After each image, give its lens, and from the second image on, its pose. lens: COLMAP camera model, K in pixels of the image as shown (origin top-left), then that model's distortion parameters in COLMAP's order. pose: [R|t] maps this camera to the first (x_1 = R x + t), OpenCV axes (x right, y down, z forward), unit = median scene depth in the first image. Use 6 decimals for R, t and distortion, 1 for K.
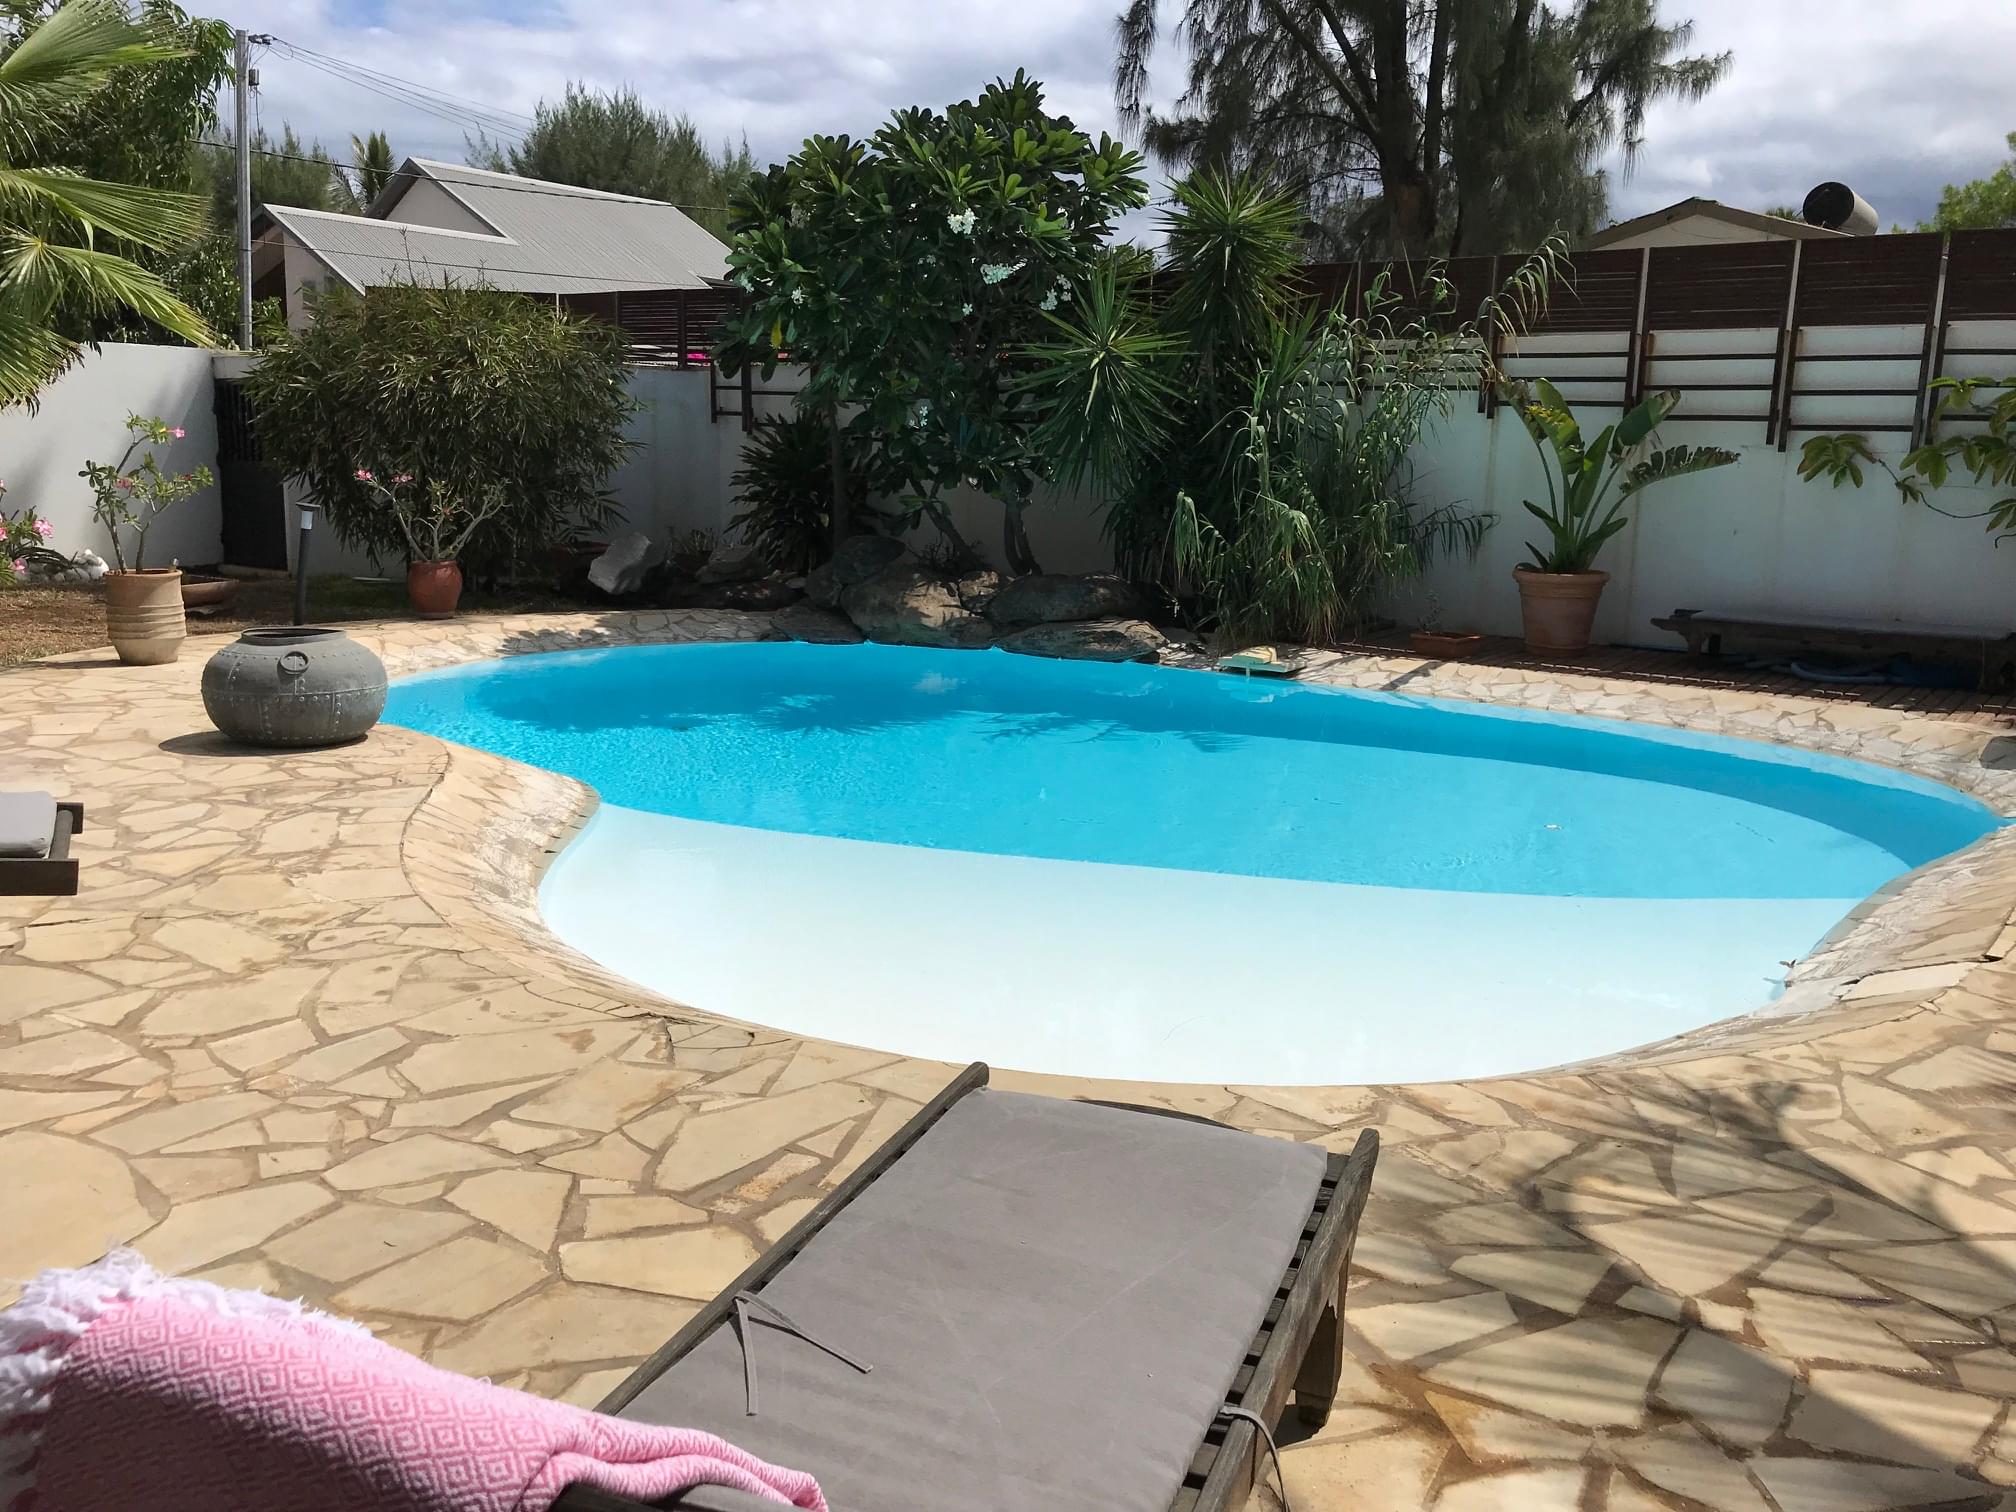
lens RADIAL K [[1910.8, 0, 1008.1], [0, 1910.8, 722.1], [0, 0, 1]] dist [0.030789, -0.013508]
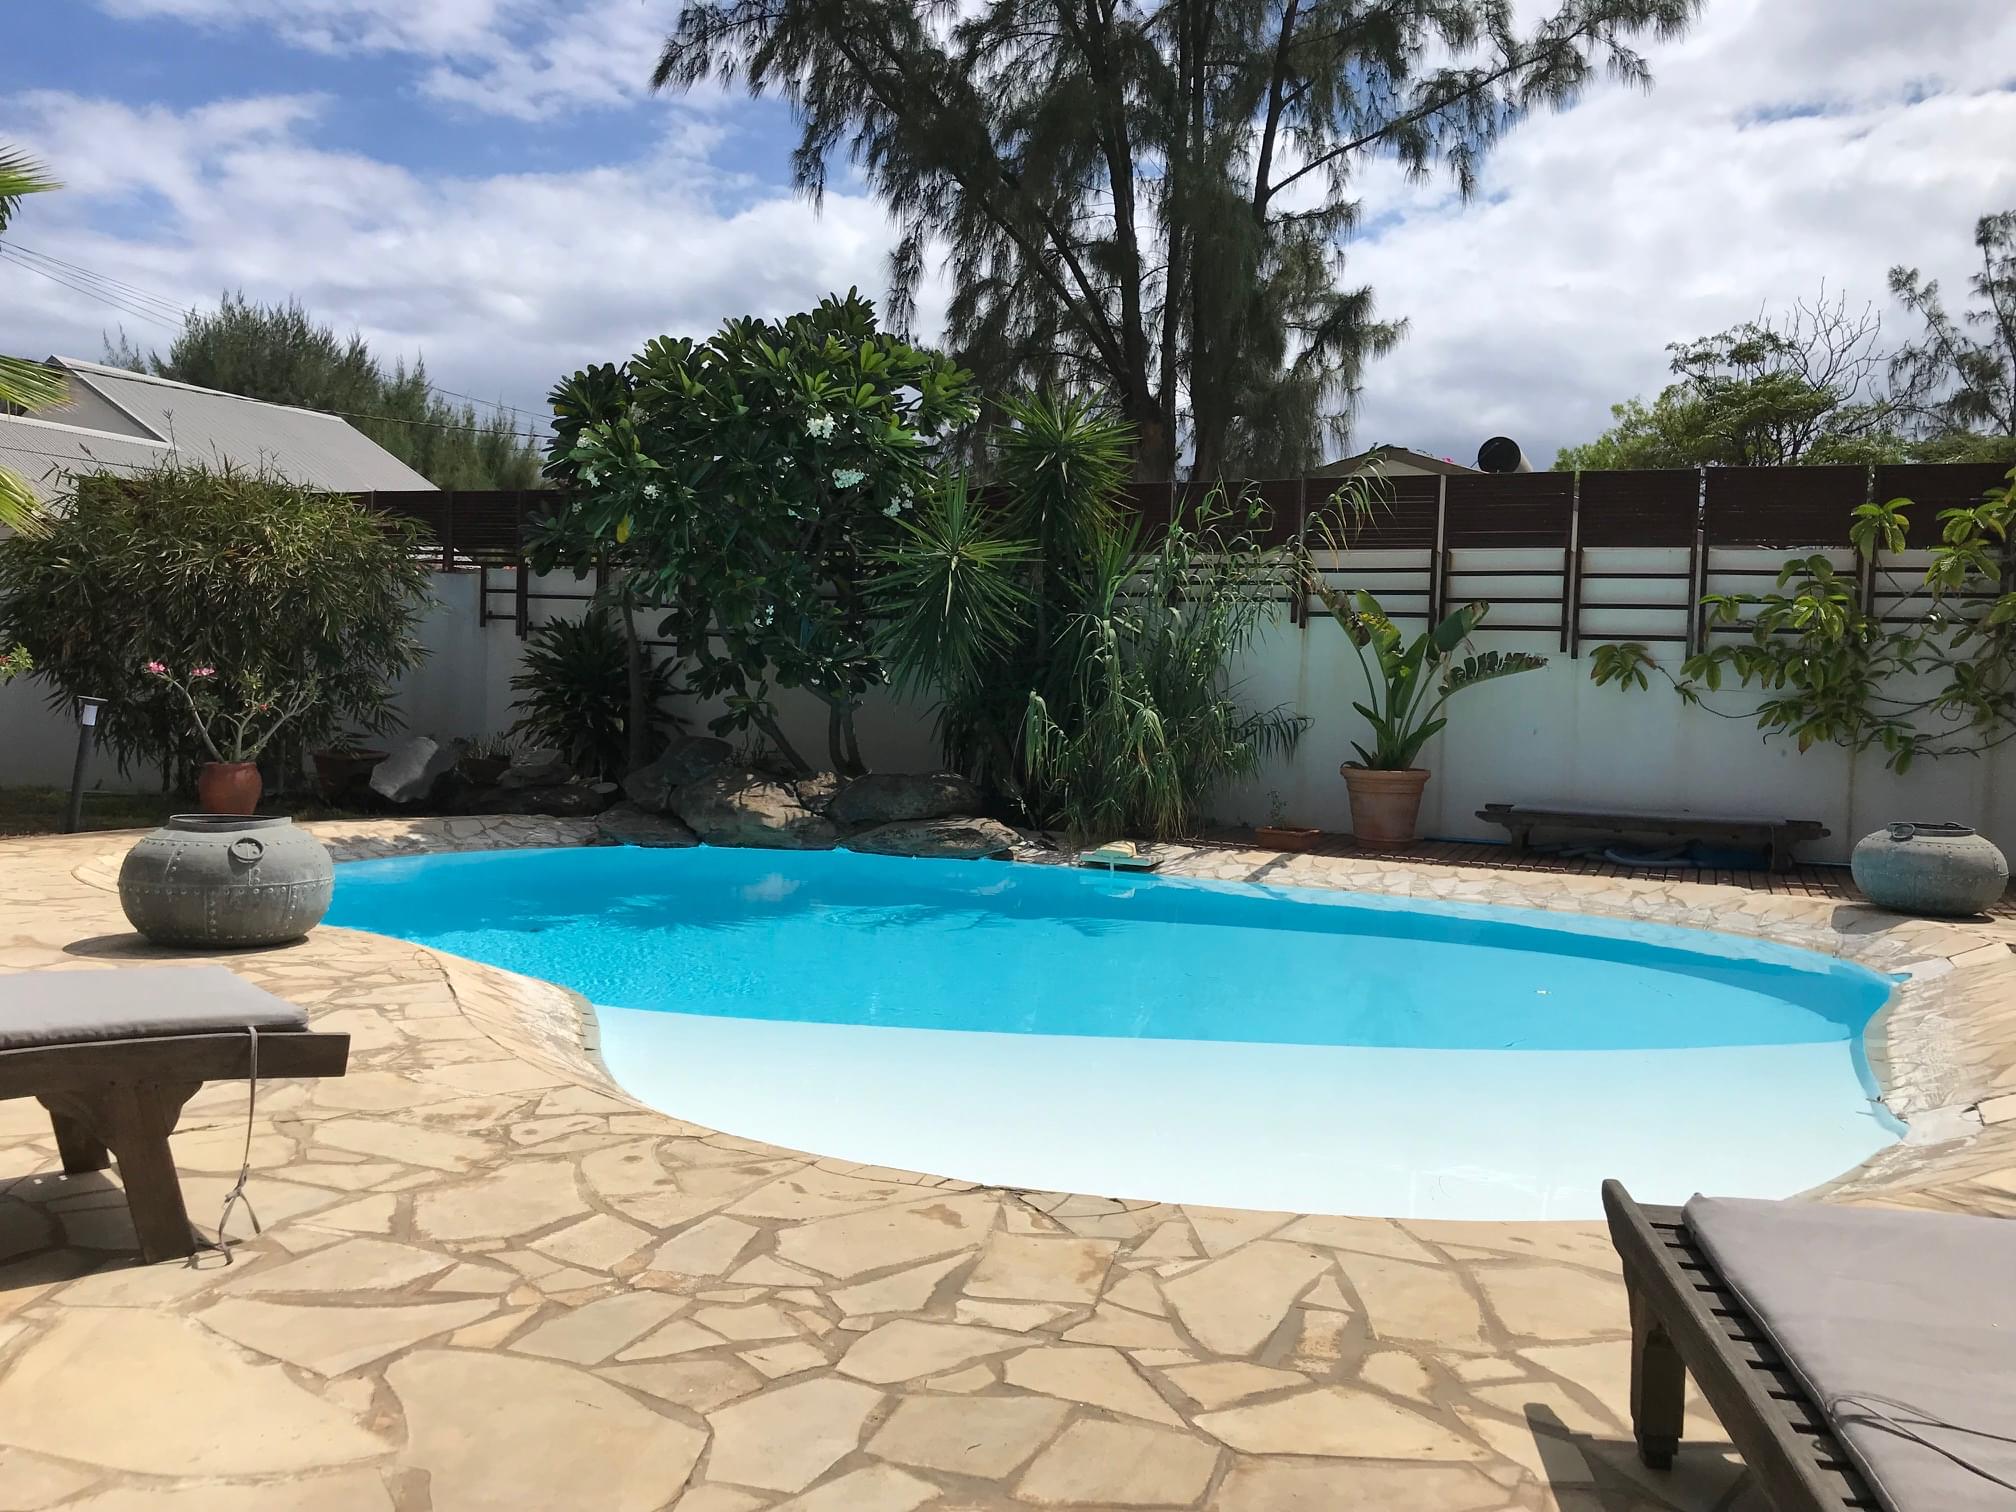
lens RADIAL K [[1874.0, 0, 920.6], [0, 1874.0, 679.4], [0, 0, 1]] dist [0.198228, -0.718215]
pose [[0.968254, 0.011741, 0.249694, -0.222091], [0.027522, 0.987816, -0.153171, 0.025892], [-0.248450, 0.155180, 0.956134, 0.055213]]
